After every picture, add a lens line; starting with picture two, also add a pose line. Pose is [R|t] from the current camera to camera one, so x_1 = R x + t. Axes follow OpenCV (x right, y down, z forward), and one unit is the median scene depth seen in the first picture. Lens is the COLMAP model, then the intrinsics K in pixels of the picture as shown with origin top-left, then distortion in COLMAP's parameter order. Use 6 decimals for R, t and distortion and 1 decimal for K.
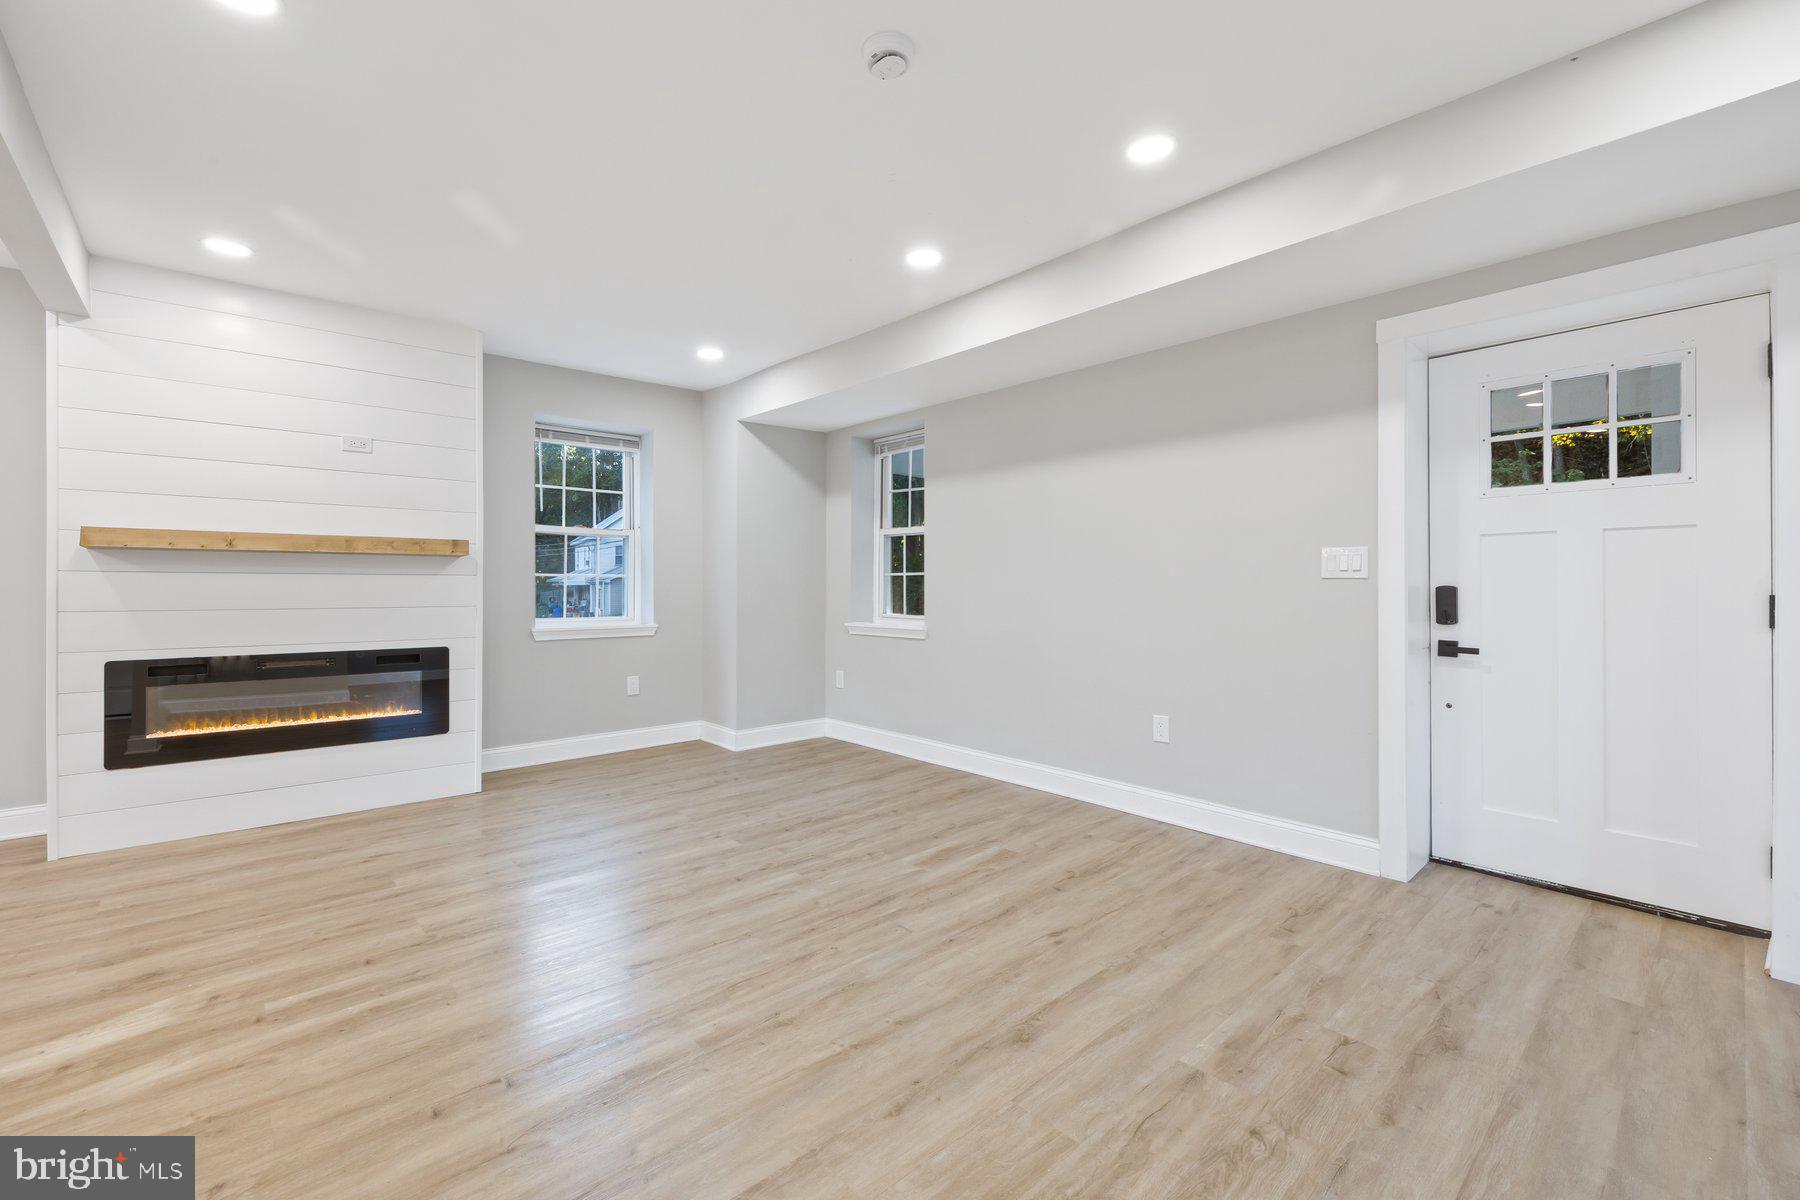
lens RADIAL K [[766.5, 0, 901.6], [0, 766.5, 588.0], [0, 0, 1]] dist [0.000155, 0.000754]
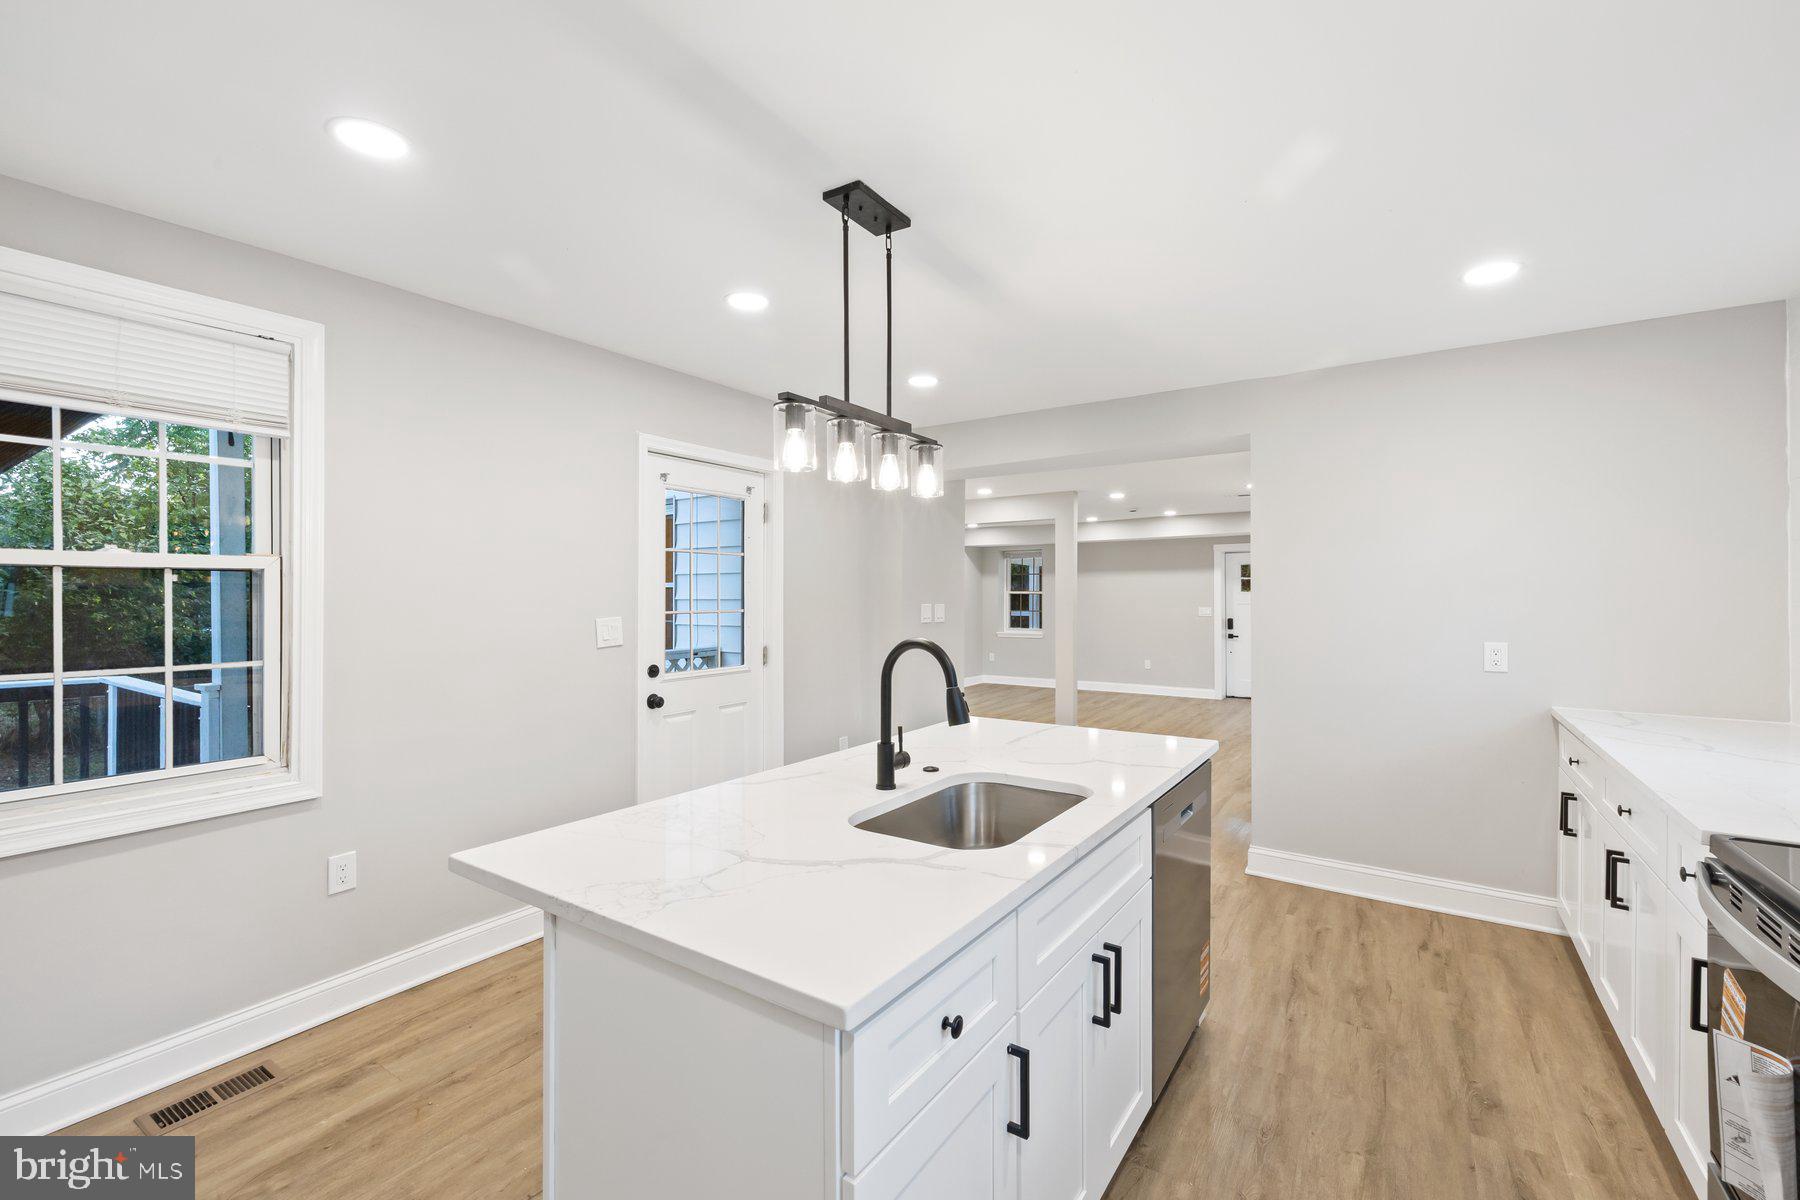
lens RADIAL K [[766.5, 0, 893.7], [0, 766.5, 600.8], [0, 0, 1]] dist [0.000155, 0.000754]
pose [[0.973936, -0.001690, 0.226815, -1.579828], [0.002533, 0.999991, -0.003427, -0.074223], [-0.226807, 0.003913, 0.973932, -2.060905]]
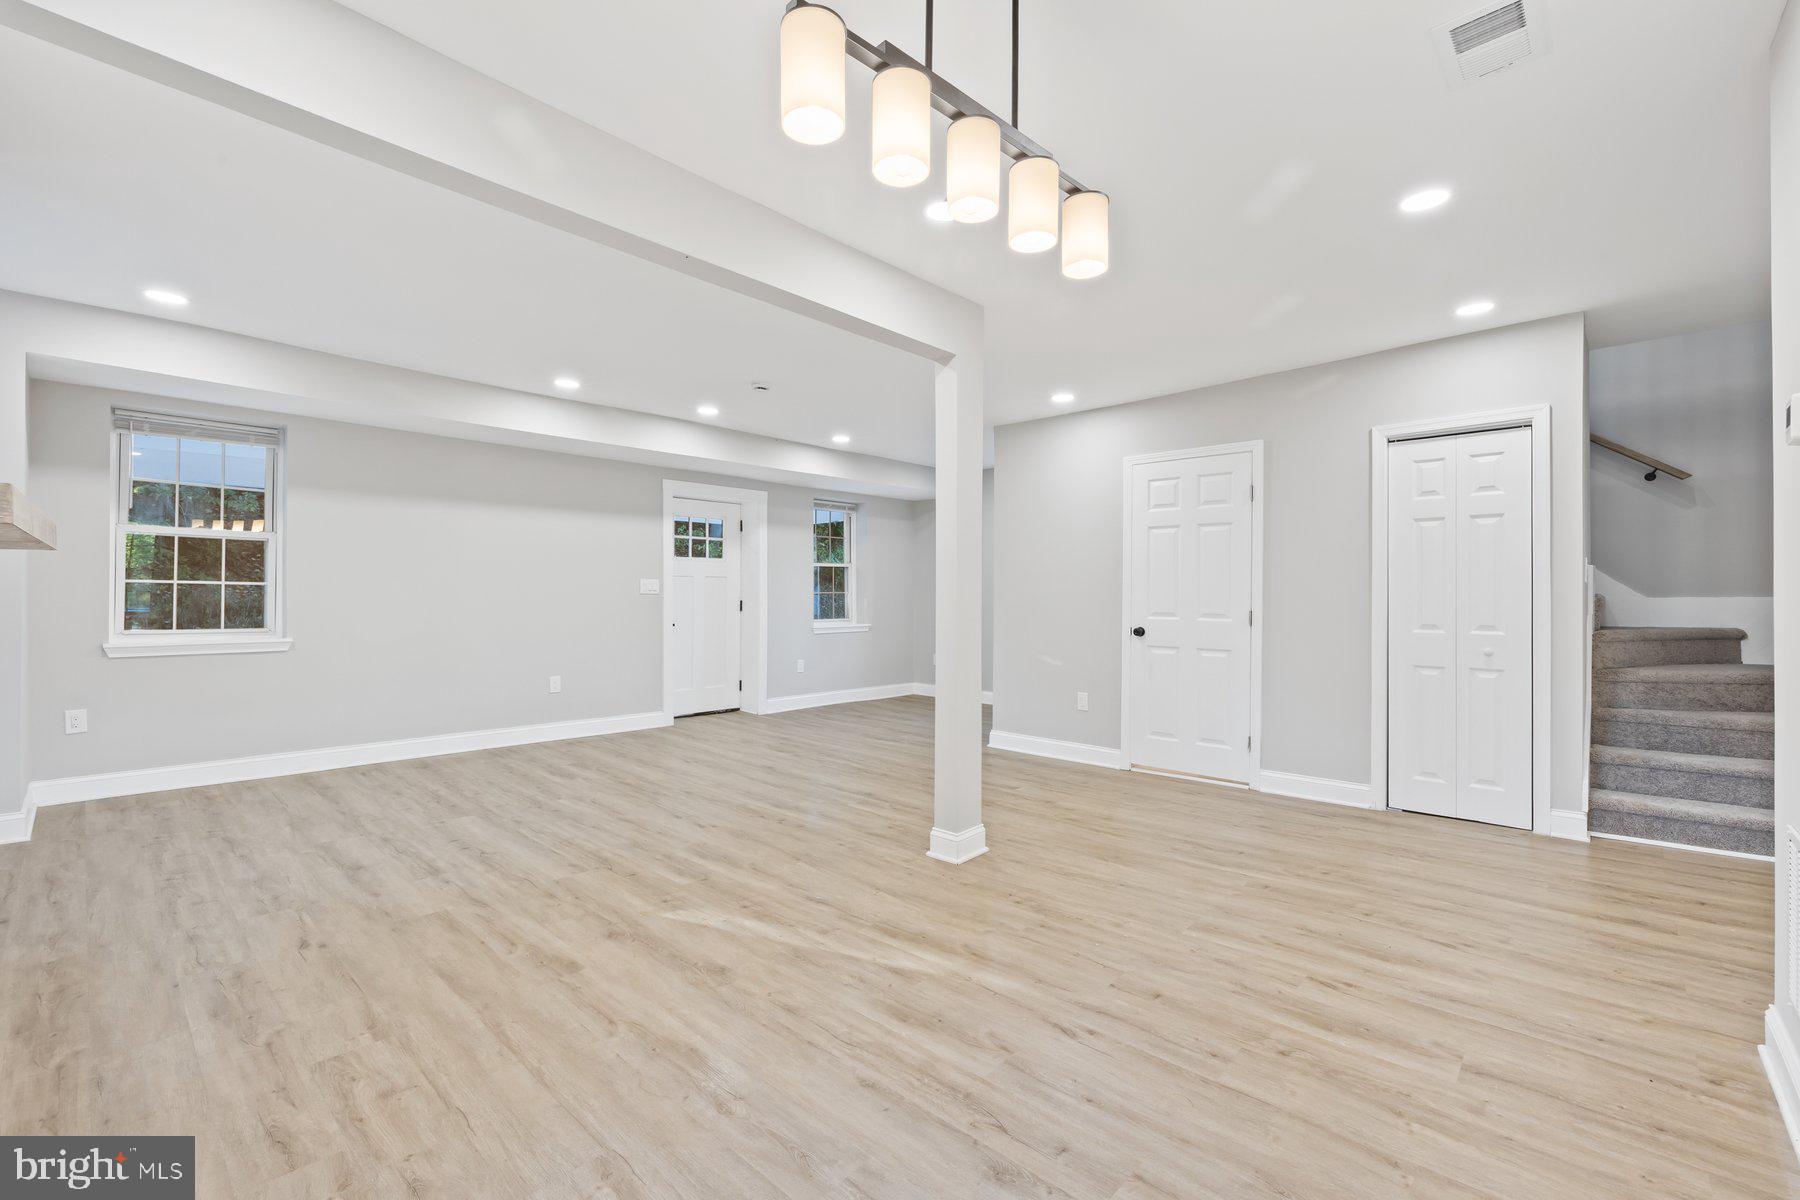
lens RADIAL K [[766.5, 0, 894.6], [0, 766.5, 597.4], [0, 0, 1]] dist [0.000155, 0.000754]
pose [[-0.079983, -0.004021, 0.996788, -1.590323], [-0.004157, 0.999985, 0.003700, -0.012489], [-0.996788, -0.003847, -0.079998, 0.485866]]
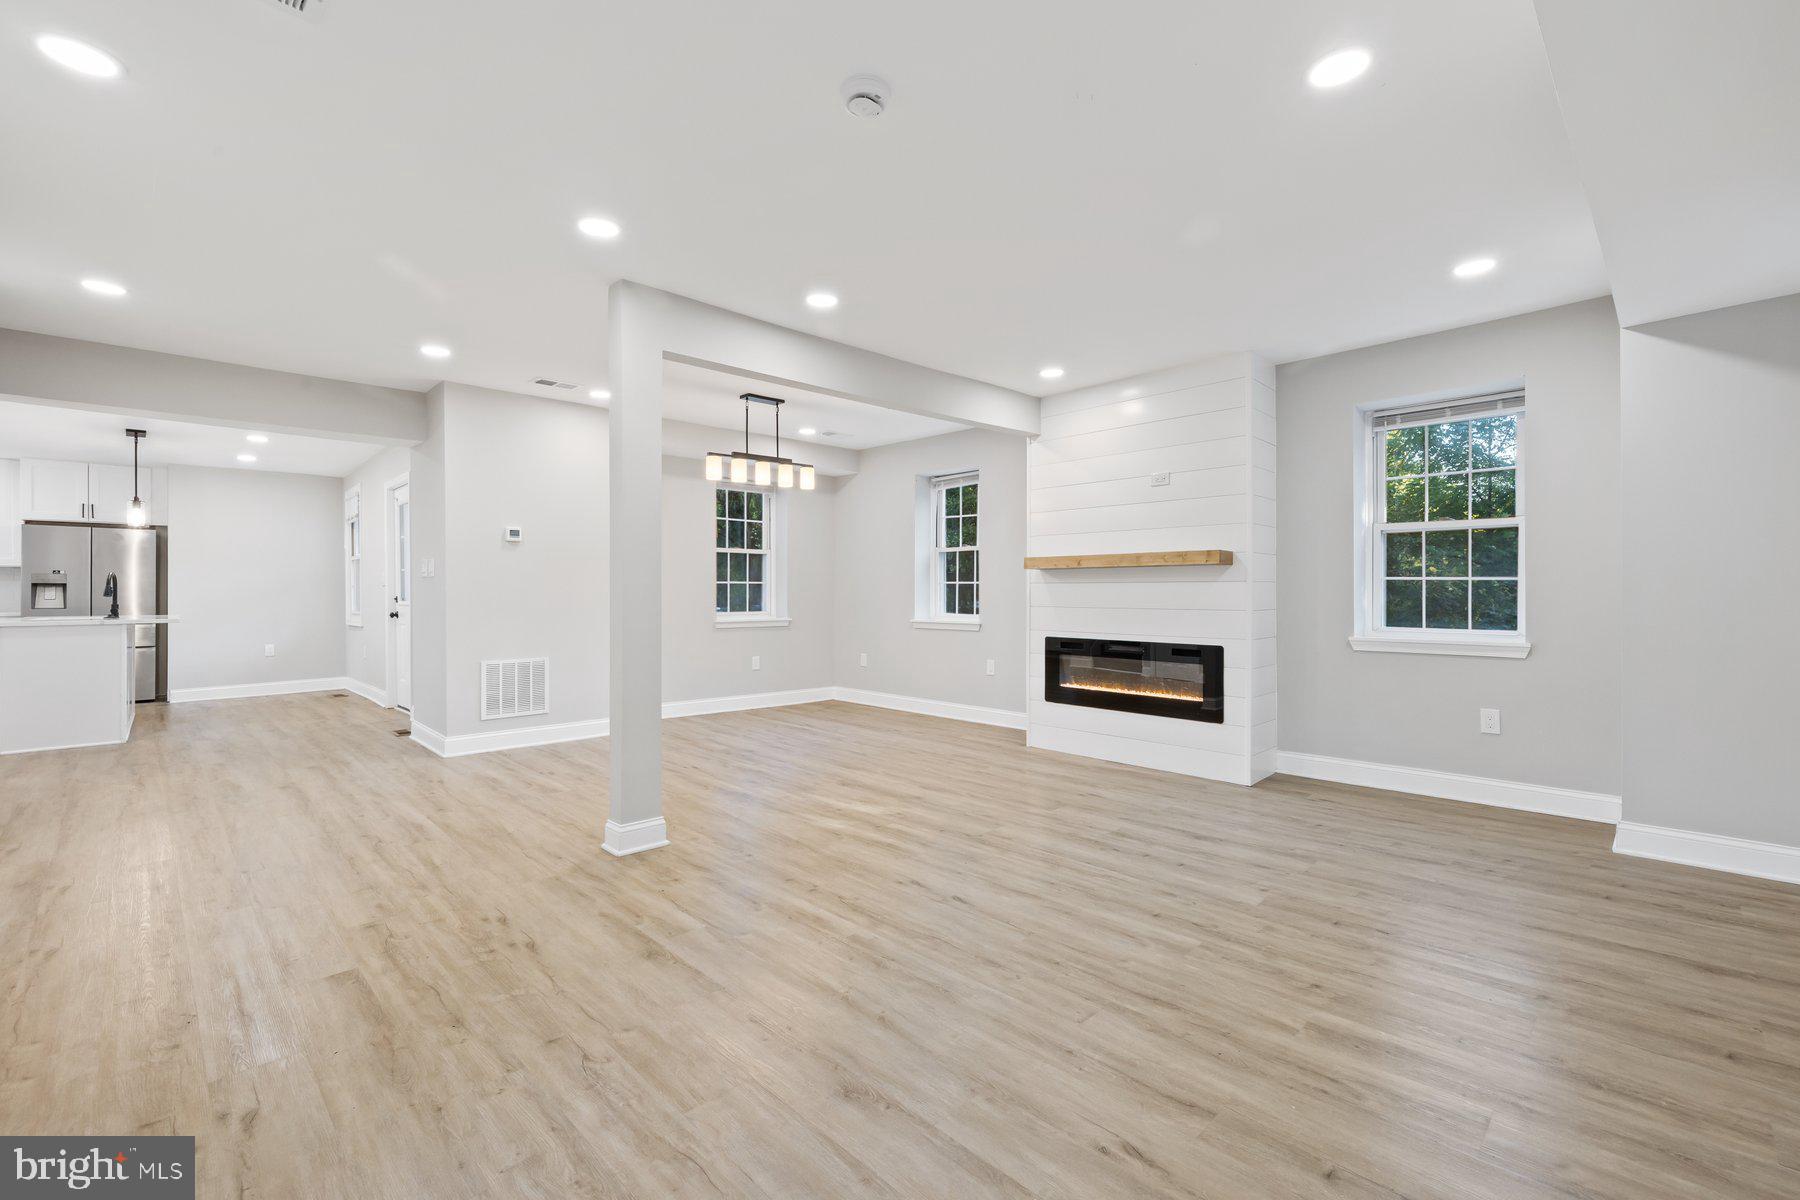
lens RADIAL K [[766.5, 0, 886.8], [0, 766.5, 587.2], [0, 0, 1]] dist [0.000155, 0.000754]
pose [[0.030968, -0.004553, -0.999510, 0.665054], [-0.001466, 0.999988, -0.004601, -0.003723], [0.999519, 0.001607, 0.030961, 0.631677]]
